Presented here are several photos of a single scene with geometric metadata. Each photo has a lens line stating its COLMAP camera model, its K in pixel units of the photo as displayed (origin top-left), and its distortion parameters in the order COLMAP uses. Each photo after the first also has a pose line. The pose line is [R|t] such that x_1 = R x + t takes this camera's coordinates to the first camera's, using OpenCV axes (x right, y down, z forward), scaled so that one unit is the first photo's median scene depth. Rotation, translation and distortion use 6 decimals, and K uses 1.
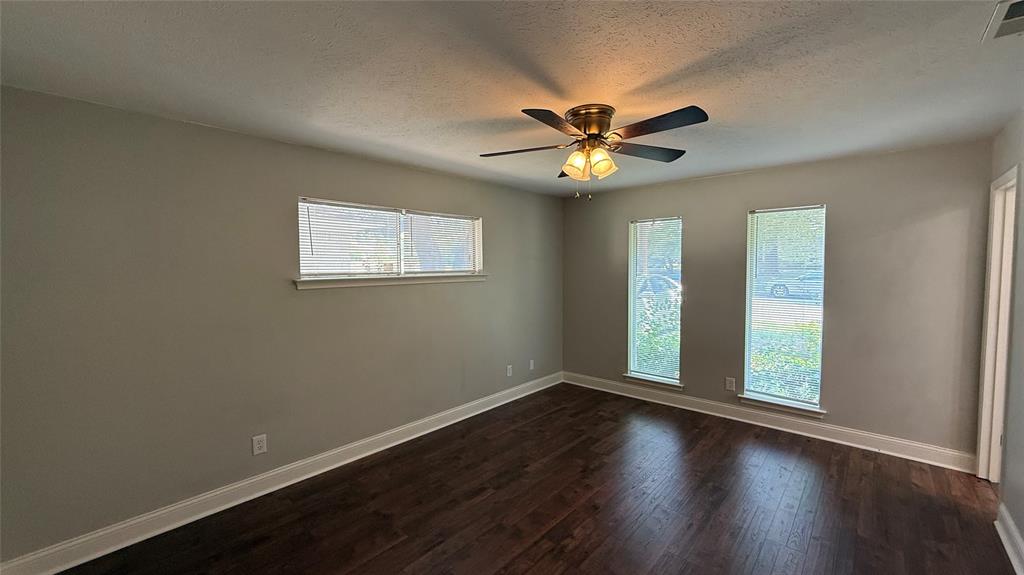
lens RADIAL K [[406.2, 0, 509.1], [0, 406.2, 287.9], [0, 0, 1]] dist [0.002170, 0.000183]
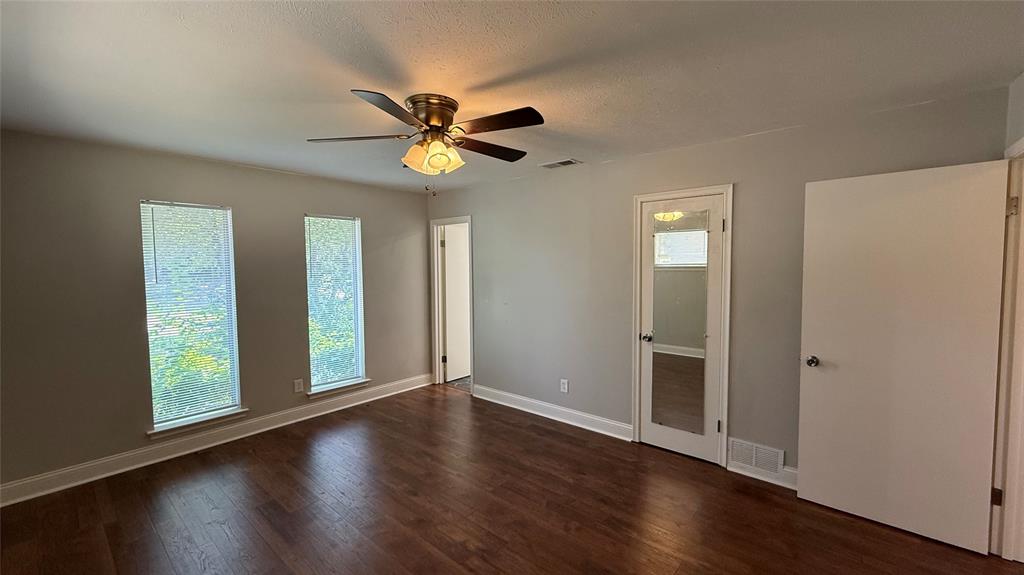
lens RADIAL K [[406.2, 0, 509.1], [0, 406.2, 287.9], [0, 0, 1]] dist [0.002170, 0.000183]
pose [[-0.032724, -0.035870, 0.998821, -0.489987], [0.075923, 0.996379, 0.038270, 0.001697], [-0.996577, 0.077086, -0.029882, 0.552425]]
